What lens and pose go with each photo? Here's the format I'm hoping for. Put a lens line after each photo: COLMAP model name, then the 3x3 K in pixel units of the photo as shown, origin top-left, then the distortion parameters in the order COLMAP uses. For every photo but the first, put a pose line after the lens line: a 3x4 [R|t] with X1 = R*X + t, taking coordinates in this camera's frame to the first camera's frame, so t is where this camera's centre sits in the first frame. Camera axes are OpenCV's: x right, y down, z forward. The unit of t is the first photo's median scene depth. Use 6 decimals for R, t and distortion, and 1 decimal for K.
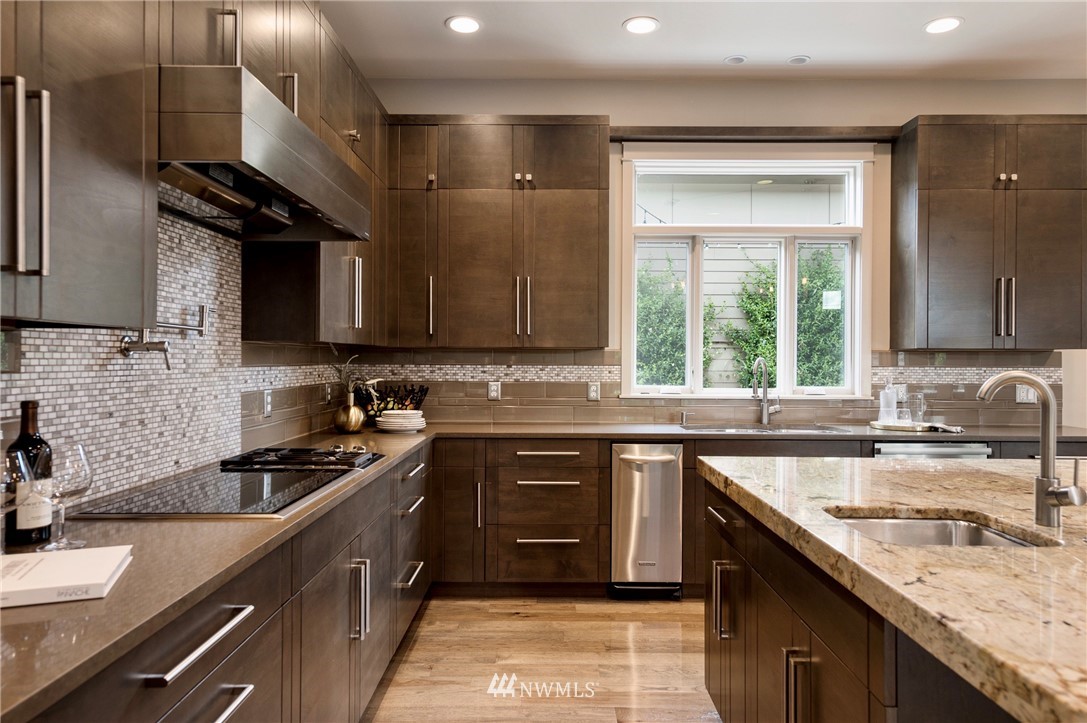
lens RADIAL K [[732.8, 0, 547.6], [0, 732.8, 359.9], [0, 0, 1]] dist [0.021684, -0.000114]
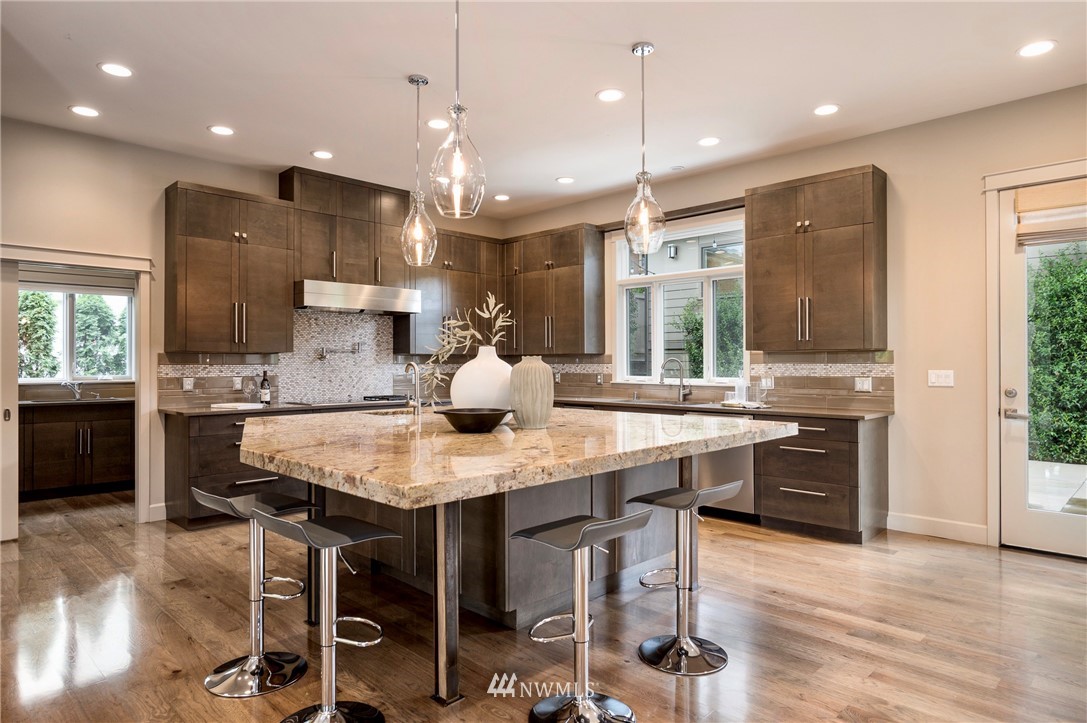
lens RADIAL K [[644.9, 0, 539.9], [0, 644.9, 364.3], [0, 0, 1]] dist [-0.001082, -0.000883]
pose [[0.710242, -0.004462, -0.703944, 1.632001], [0.003821, 0.999990, -0.002483, 0.018927], [0.703948, -0.000927, 0.710251, -0.268858]]
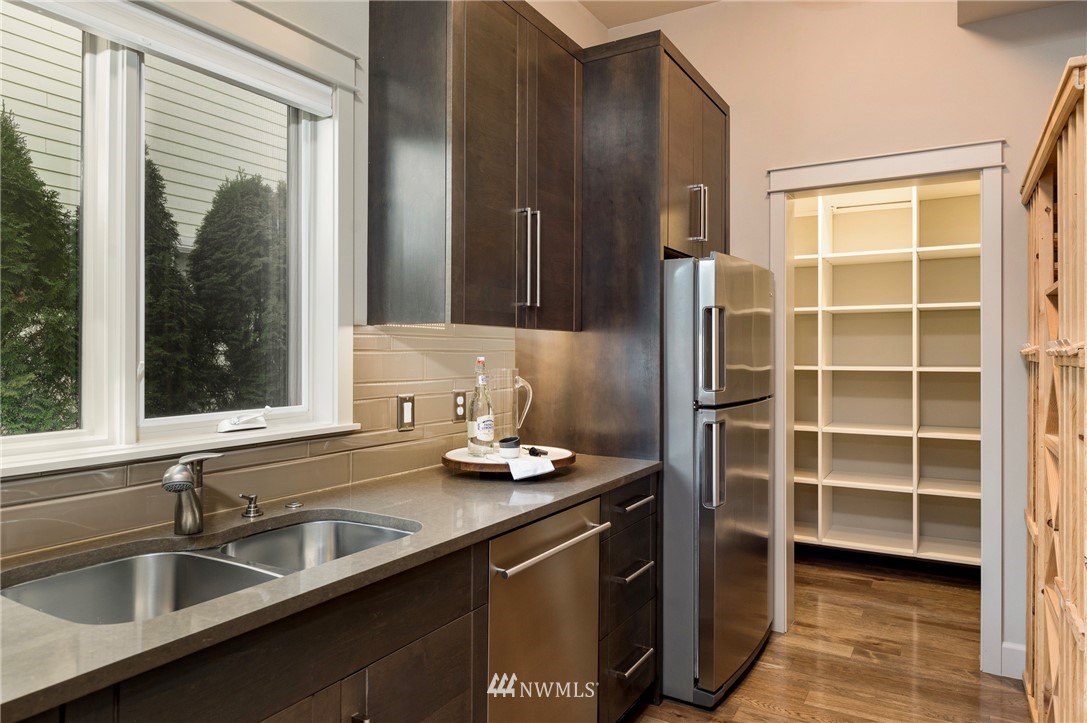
lens RADIAL K [[694.1, 0, 546.9], [0, 694.1, 357.1], [0, 0, 1]] dist [-0.003112, -0.002243]
pose [[0.864071, 0.000019, -0.503370, -0.675074], [0.001208, 0.999997, 0.002111, -0.003453], [0.503369, -0.002432, 0.864068, -0.116282]]
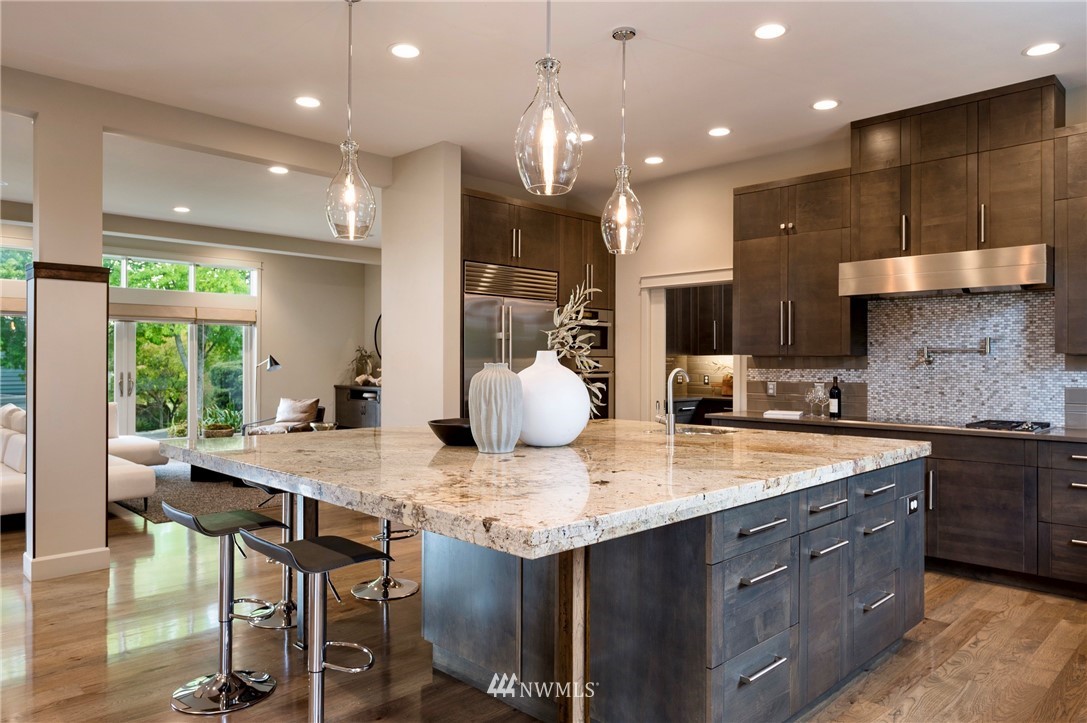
lens RADIAL K [[731.1, 0, 546.3], [0, 731.1, 356.1], [0, 0, 1]] dist [-0.001879, -0.001322]
pose [[-0.702424, -0.012568, -0.711647, 1.506239], [-0.007242, 0.999919, -0.010511, 0.002754], [0.711721, -0.002230, -0.702458, 1.360518]]
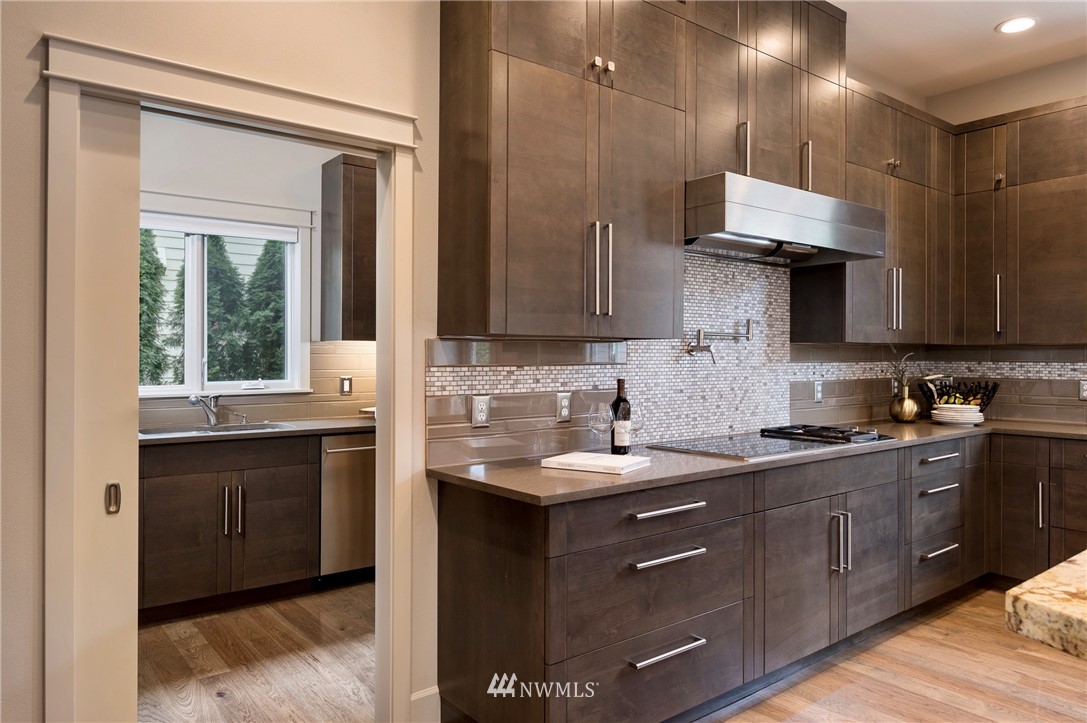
lens RADIAL K [[726.3, 0, 541.3], [0, 726.3, 356.5], [0, 0, 1]] dist [-0.001323, -0.002618]
pose [[0.618448, -0.002653, -0.785822, 0.350775], [0.001291, 0.999996, -0.002360, 0.001125], [0.785825, 0.000445, 0.618449, -0.170537]]
